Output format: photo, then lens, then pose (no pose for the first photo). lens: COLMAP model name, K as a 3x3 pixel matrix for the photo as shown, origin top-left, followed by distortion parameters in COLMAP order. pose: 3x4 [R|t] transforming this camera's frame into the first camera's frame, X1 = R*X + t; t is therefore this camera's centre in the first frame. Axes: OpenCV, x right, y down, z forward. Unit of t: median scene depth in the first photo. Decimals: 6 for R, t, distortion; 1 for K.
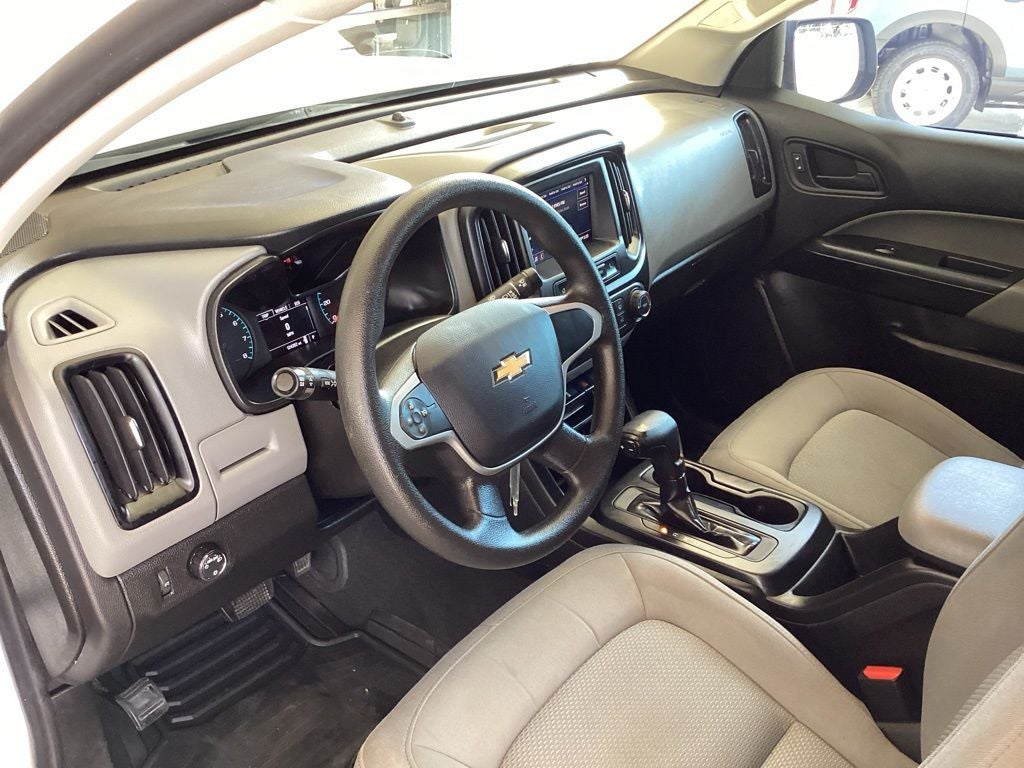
lens RADIAL K [[926.9, 0, 512.0], [0, 926.9, 384.0], [0, 0, 1]] dist [0.075790, -0.136900]
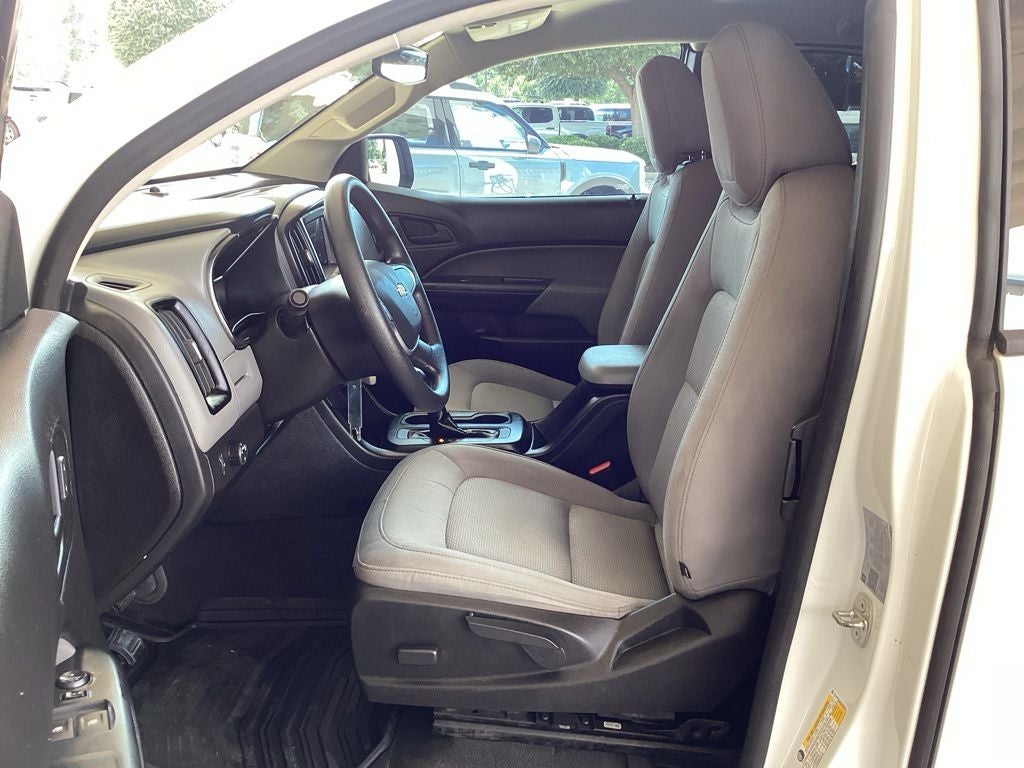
lens RADIAL K [[926.9, 0, 512.0], [0, 926.9, 384.0], [0, 0, 1]] dist [0.075790, -0.136900]
pose [[0.793750, -0.149145, 0.589676, -0.467335], [0.256288, 0.961218, -0.101866, 0.196884], [-0.551614, 0.231983, 0.801190, -0.190798]]
